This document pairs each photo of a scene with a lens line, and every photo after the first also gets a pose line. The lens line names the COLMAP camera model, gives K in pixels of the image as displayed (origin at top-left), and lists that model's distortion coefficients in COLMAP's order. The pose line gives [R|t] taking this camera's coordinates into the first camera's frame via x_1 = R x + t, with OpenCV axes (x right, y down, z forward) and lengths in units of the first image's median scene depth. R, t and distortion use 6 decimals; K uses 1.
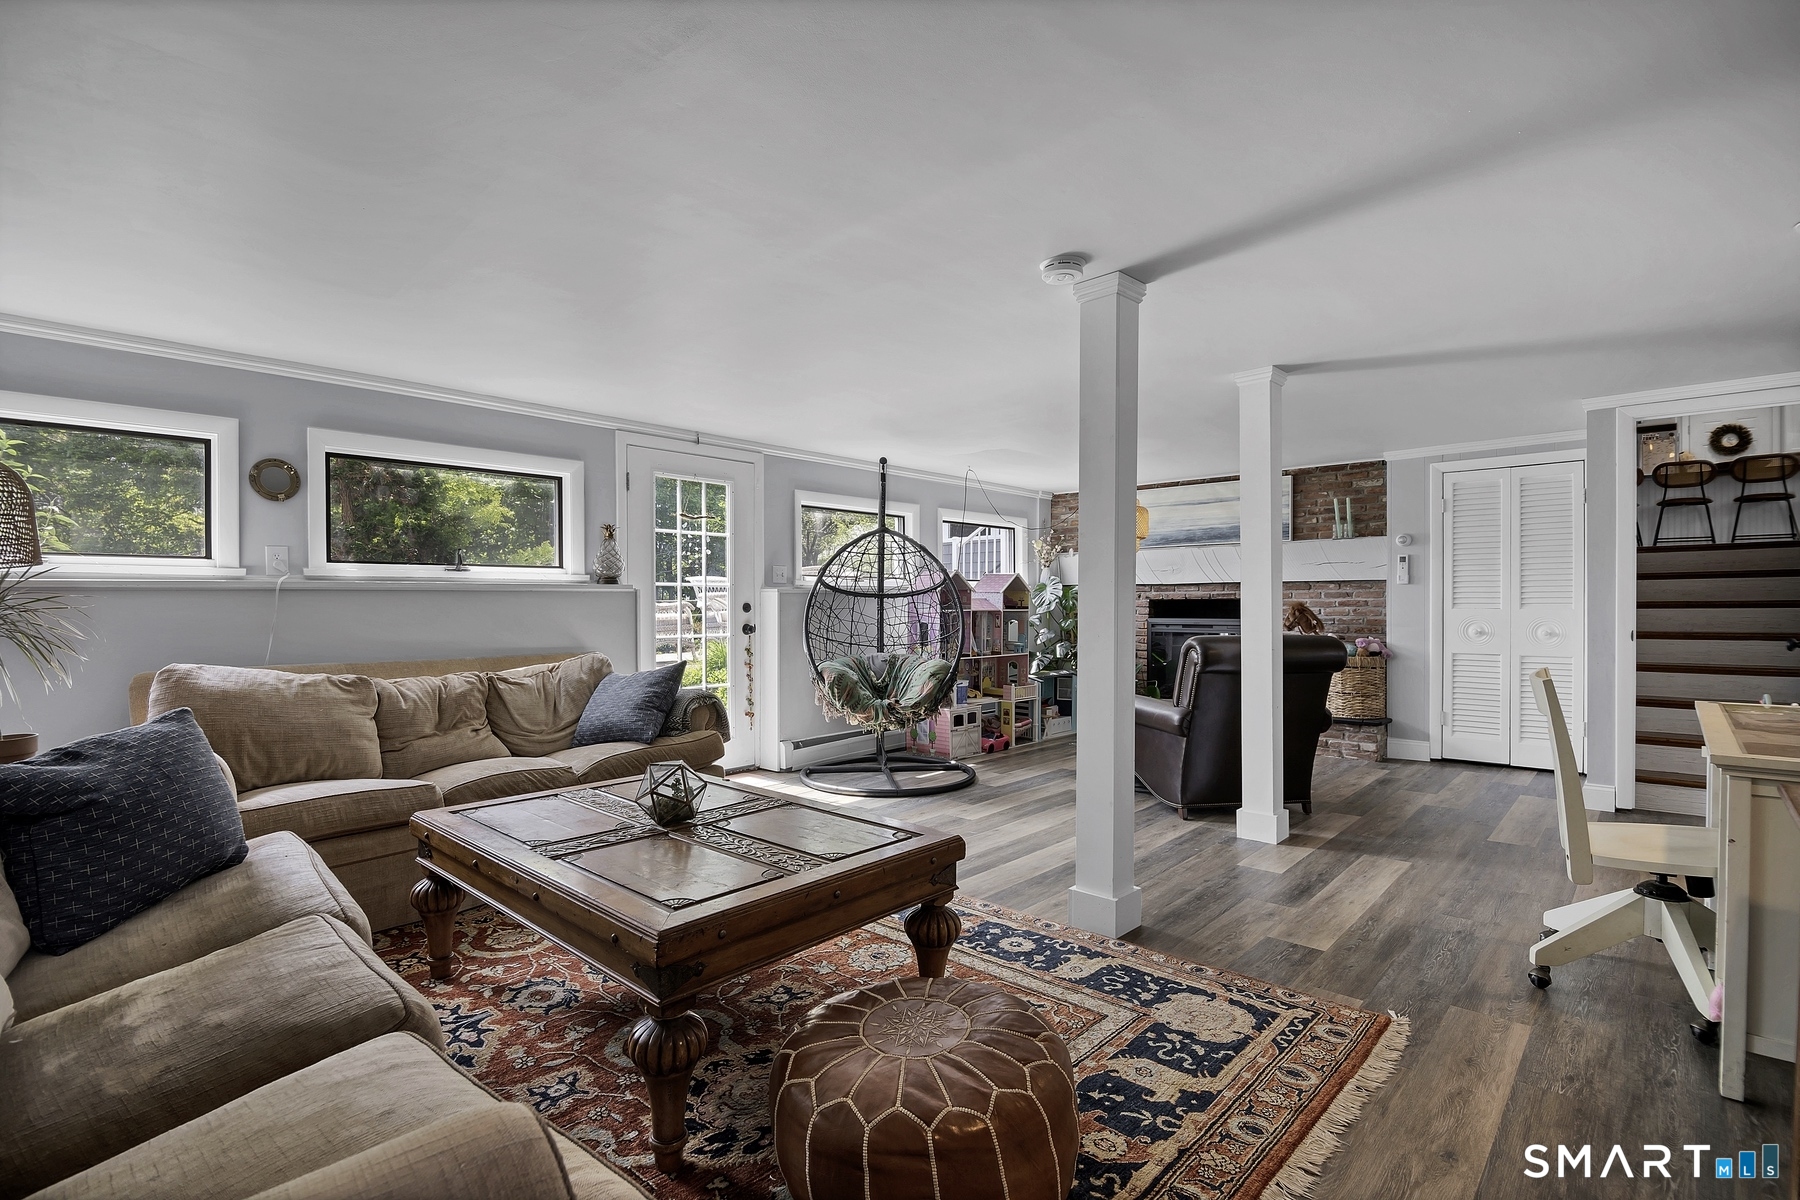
lens RADIAL K [[841.5, 0, 896.5], [0, 841.5, 608.4], [0, 0, 1]] dist [-0.011657, -0.004134]
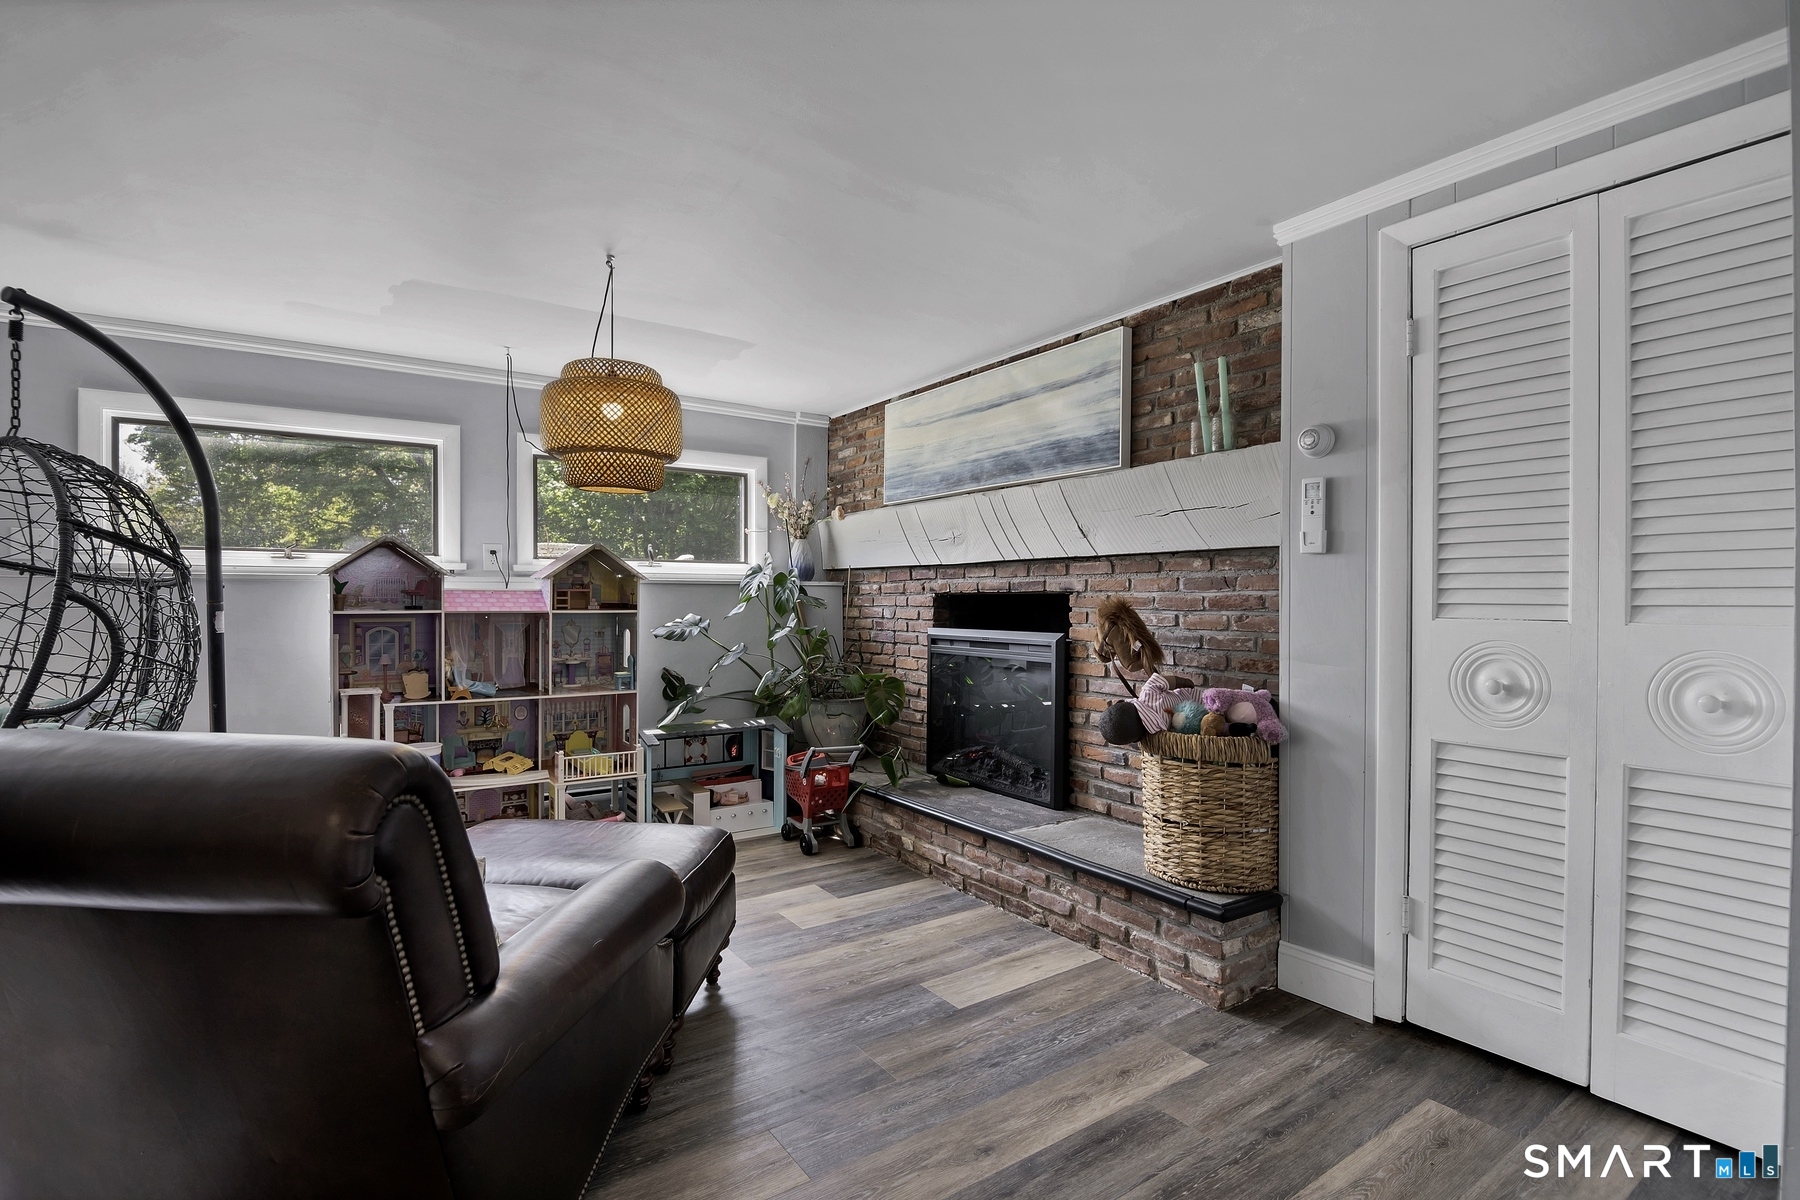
lens RADIAL K [[841.5, 0, 902.6], [0, 841.5, 605.8], [0, 0, 1]] dist [-0.011657, -0.004134]
pose [[0.976795, 0.007553, -0.214044, 0.468910], [-0.006340, 0.999960, 0.006354, -0.006190], [0.214083, -0.004850, 0.976803, 0.540535]]
